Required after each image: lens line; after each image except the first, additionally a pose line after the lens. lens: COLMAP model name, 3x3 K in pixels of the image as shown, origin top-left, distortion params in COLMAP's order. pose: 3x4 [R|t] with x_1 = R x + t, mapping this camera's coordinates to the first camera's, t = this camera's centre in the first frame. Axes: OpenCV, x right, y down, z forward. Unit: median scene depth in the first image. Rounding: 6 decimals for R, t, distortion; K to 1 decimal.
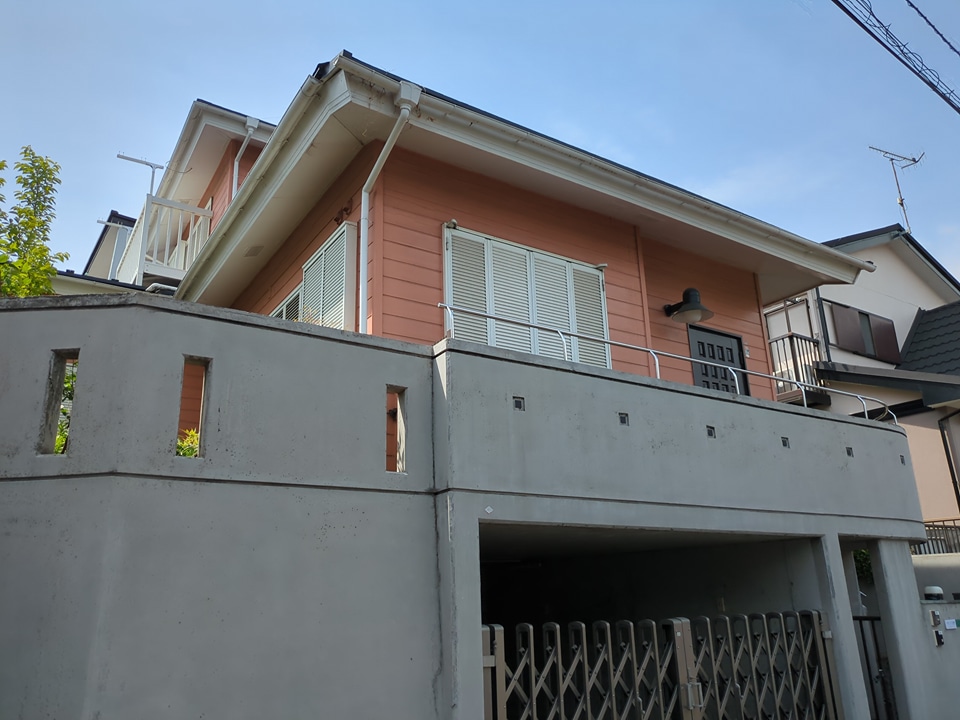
lens RADIAL K [[720.1, 0, 476.5], [0, 720.1, 364.3], [0, 0, 1]] dist [0.034062, -0.018503]
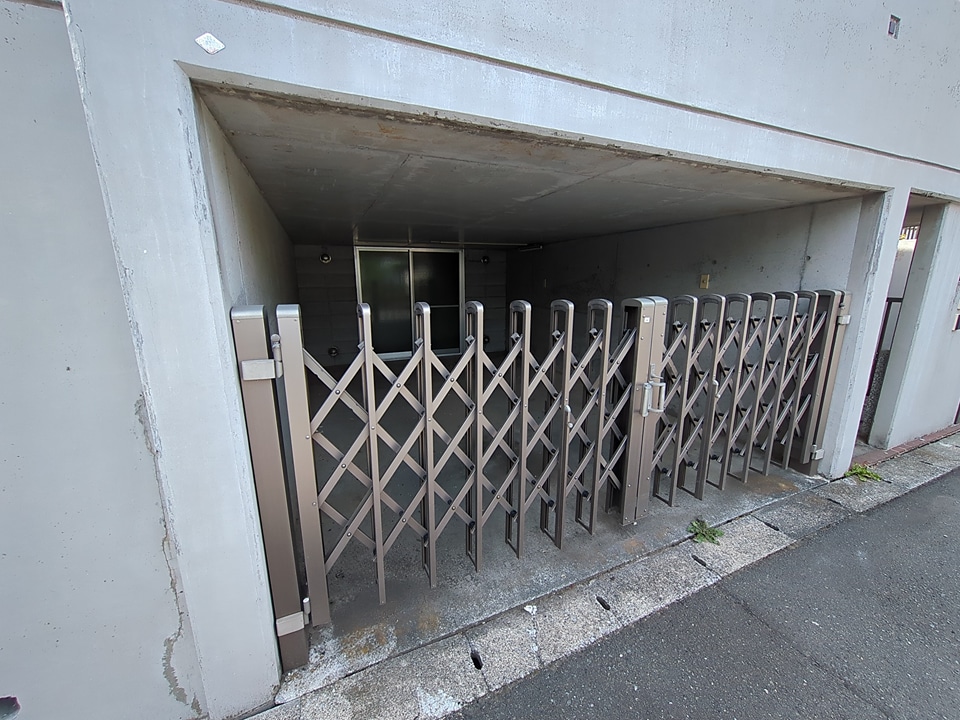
lens RADIAL K [[377.8, 0, 485.2], [0, 377.8, 360.3], [0, 0, 1]] dist [0.002214, -0.000612]
pose [[0.985891, 0.054255, -0.158353, 0.186062], [0.032839, 0.864941, 0.500798, 0.219911], [0.164136, -0.498932, 0.850956, 0.647735]]
